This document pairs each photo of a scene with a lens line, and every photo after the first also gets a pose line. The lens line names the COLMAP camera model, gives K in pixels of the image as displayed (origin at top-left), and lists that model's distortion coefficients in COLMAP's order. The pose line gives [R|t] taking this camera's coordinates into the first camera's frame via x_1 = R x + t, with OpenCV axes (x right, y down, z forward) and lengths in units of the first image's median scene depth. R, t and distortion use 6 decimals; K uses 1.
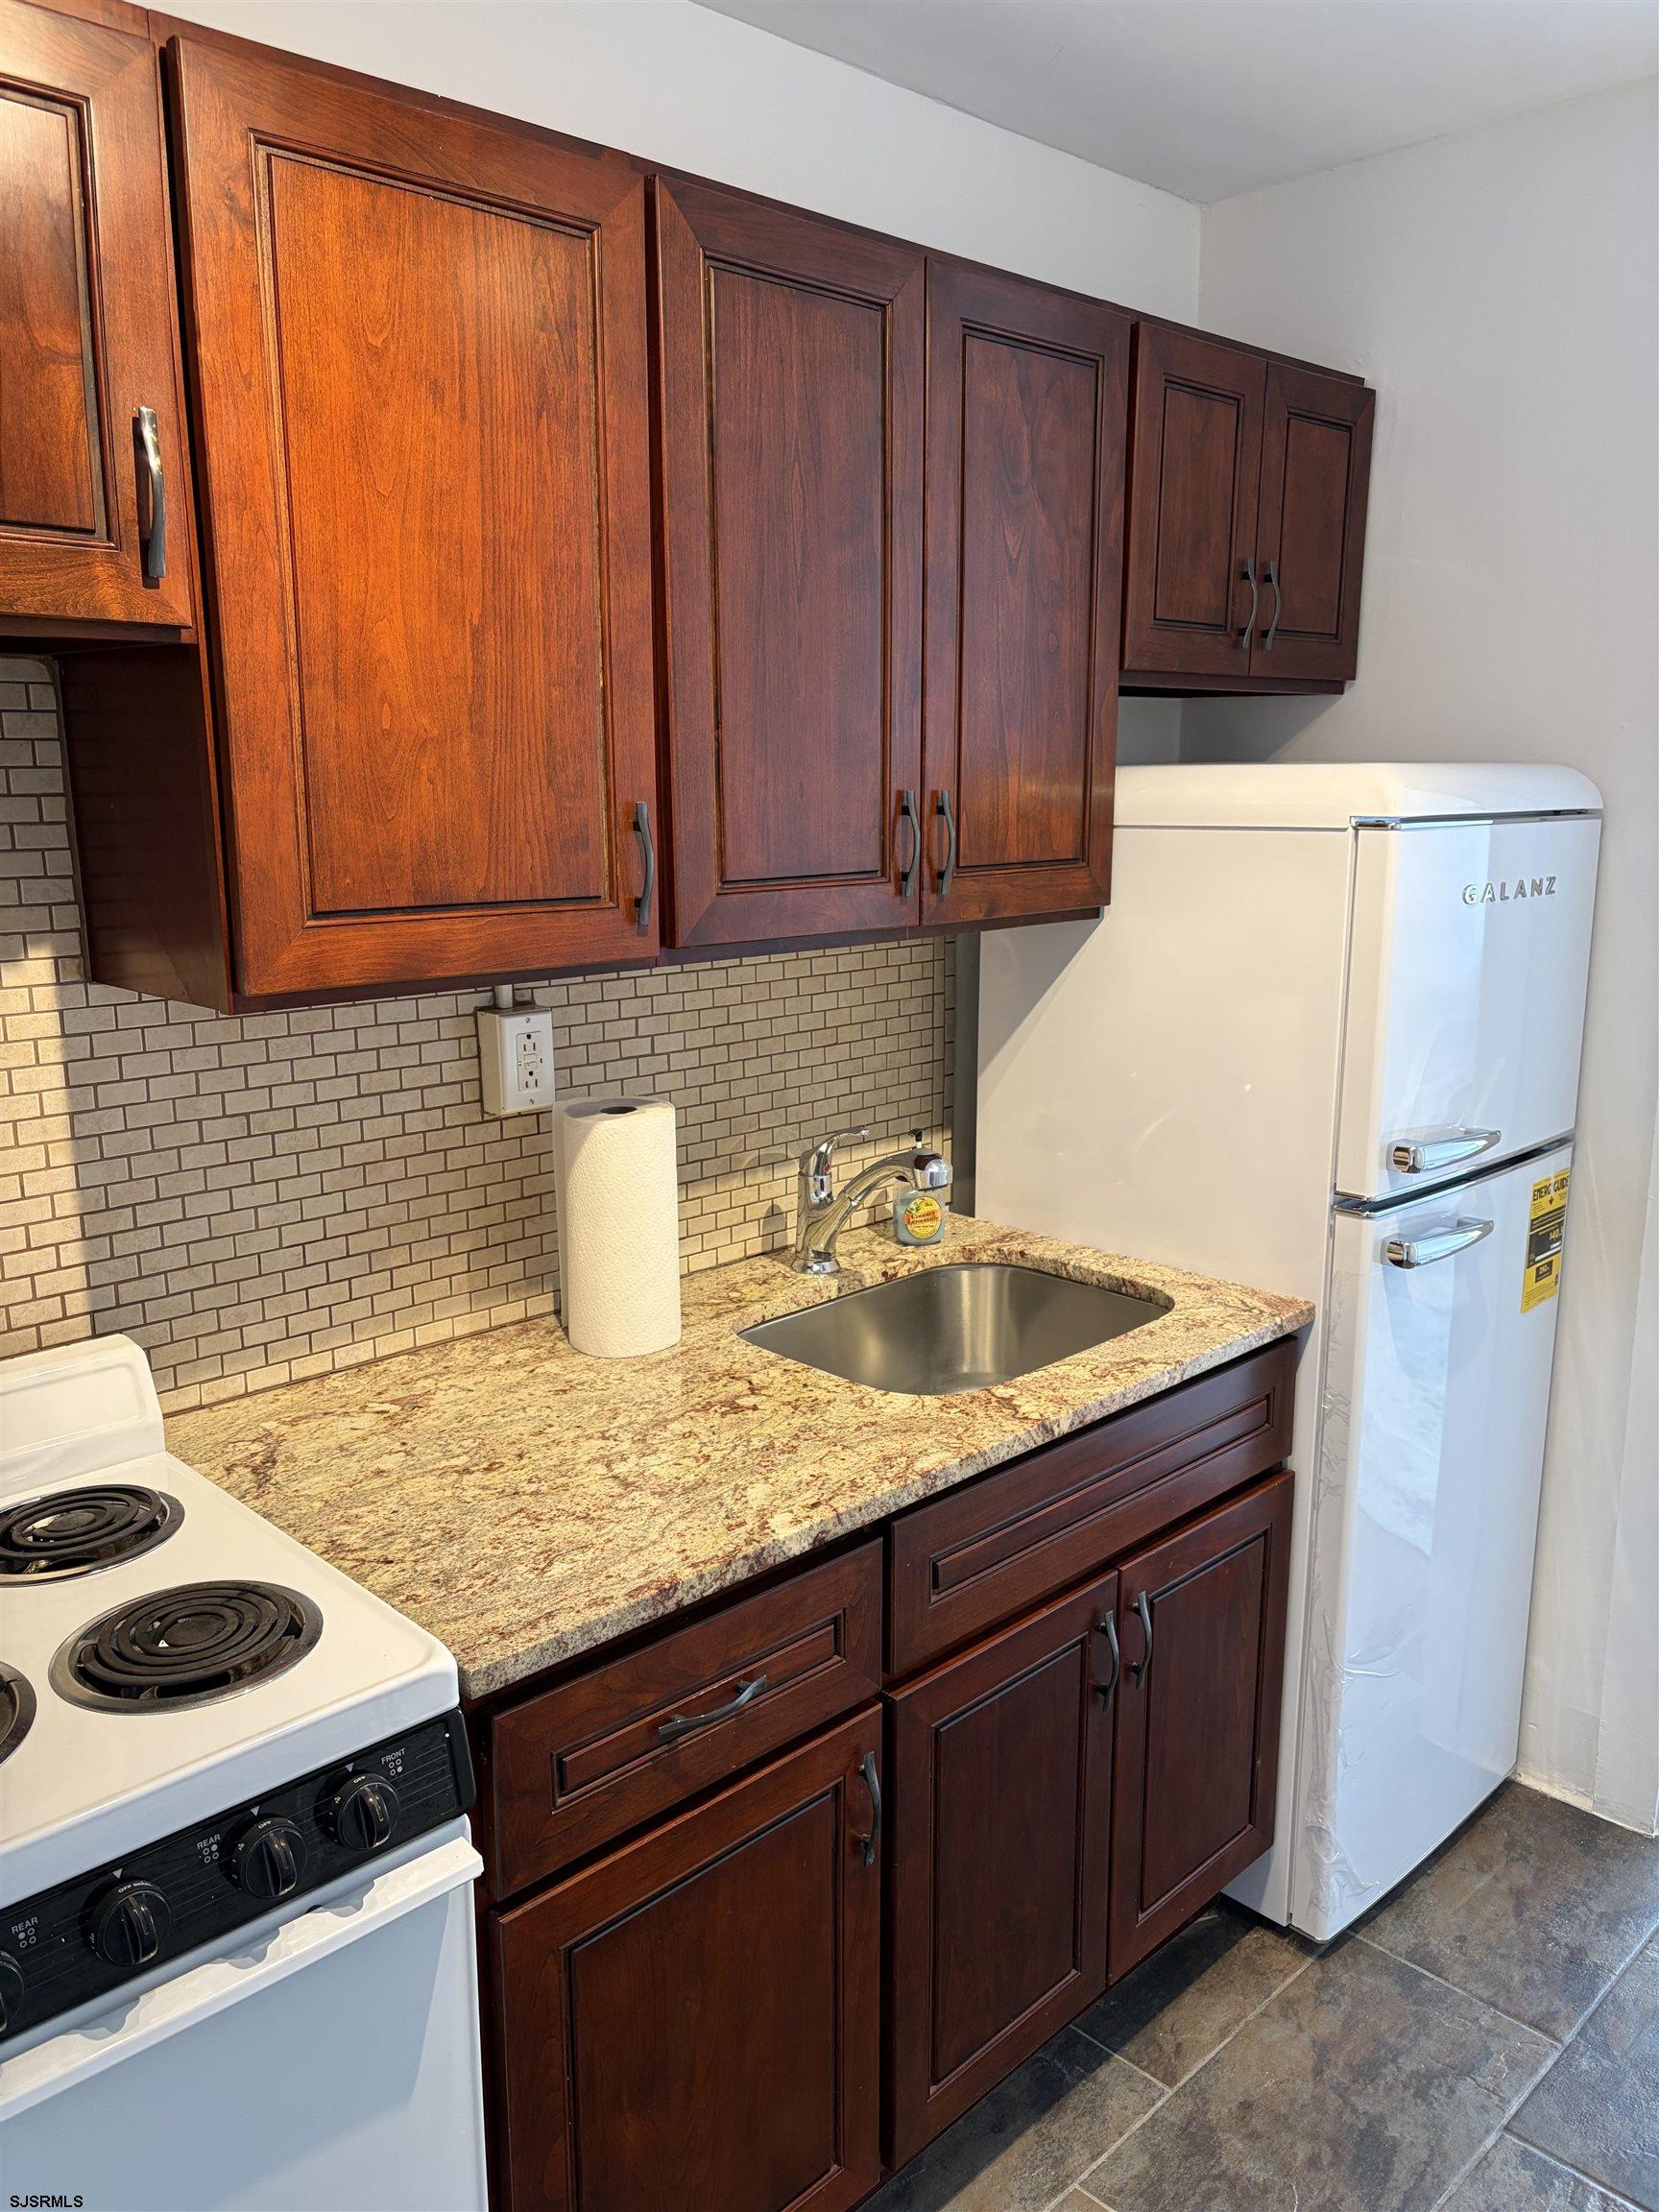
lens RADIAL K [[1684.2, 0, 837.7], [0, 1684.2, 1109.1], [0, 0, 1]] dist [0.058404, -0.048135]
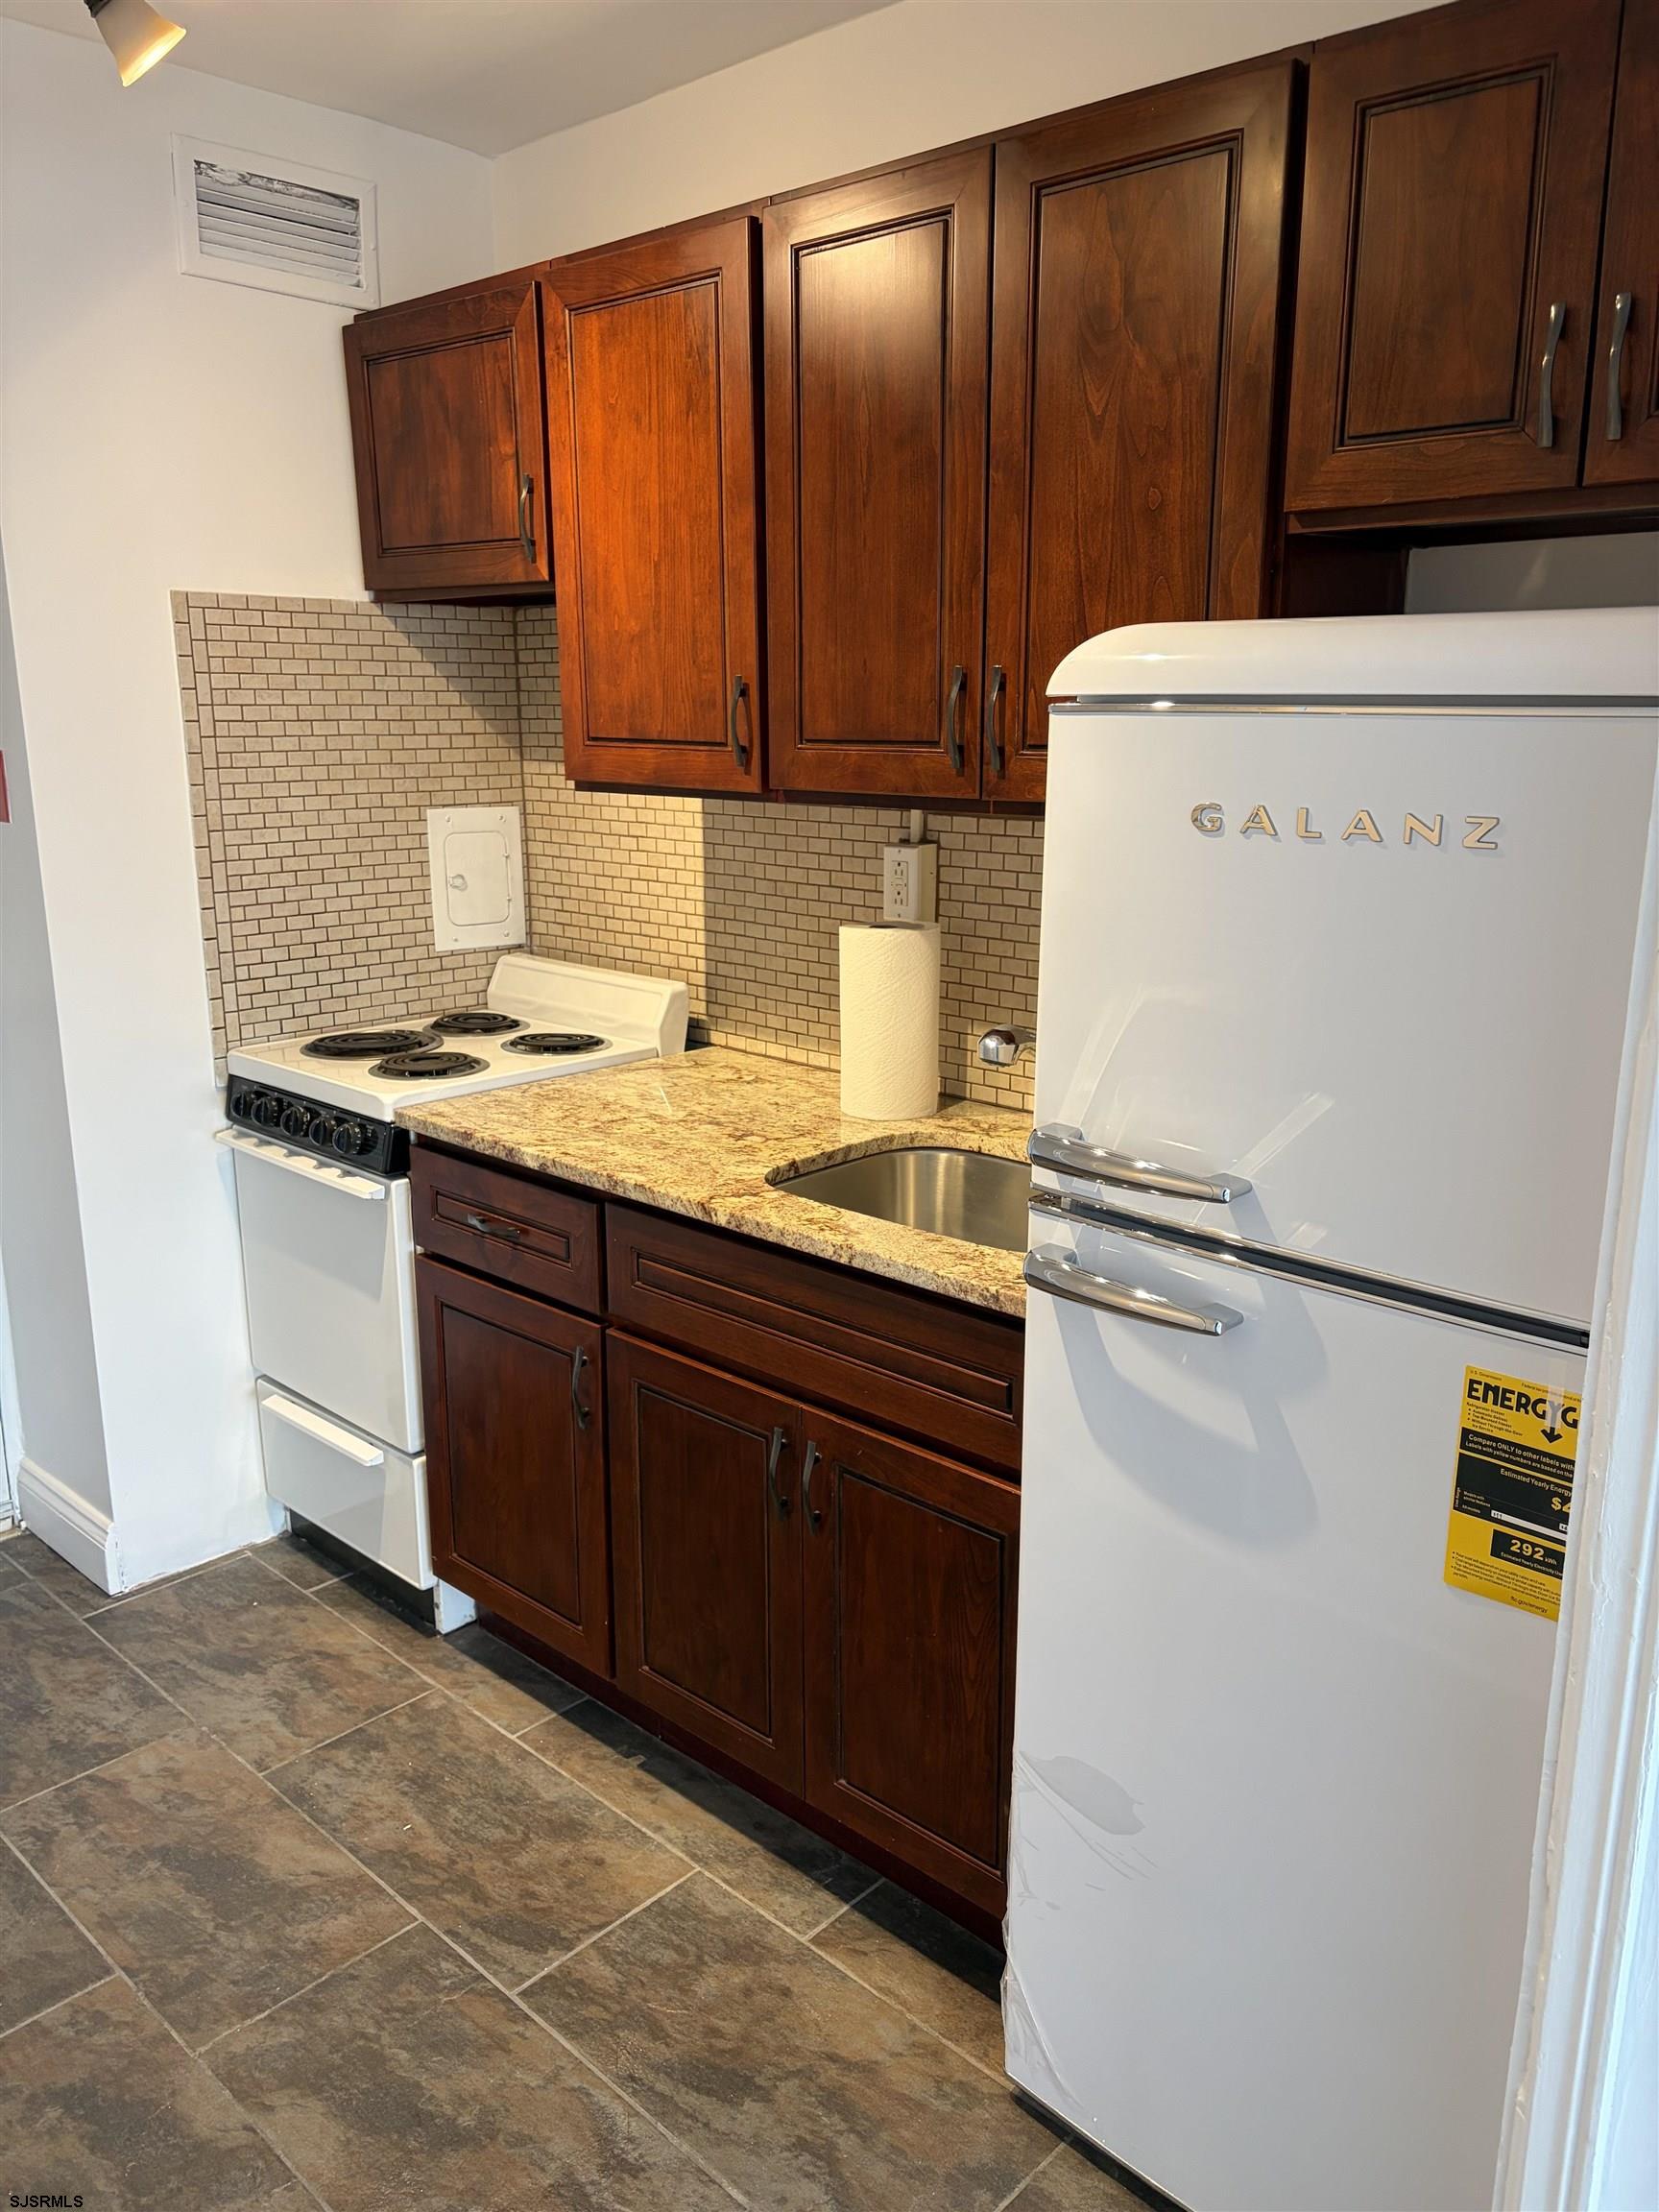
lens RADIAL K [[1684.2, 0, 842.9], [0, 1684.2, 1113.8], [0, 0, 1]] dist [0.058404, -0.048135]
pose [[0.028156, 0.238373, -0.970766, 1.287453], [-0.205772, 0.951733, 0.227731, -0.167867], [0.978195, 0.193344, 0.075848, 1.015829]]
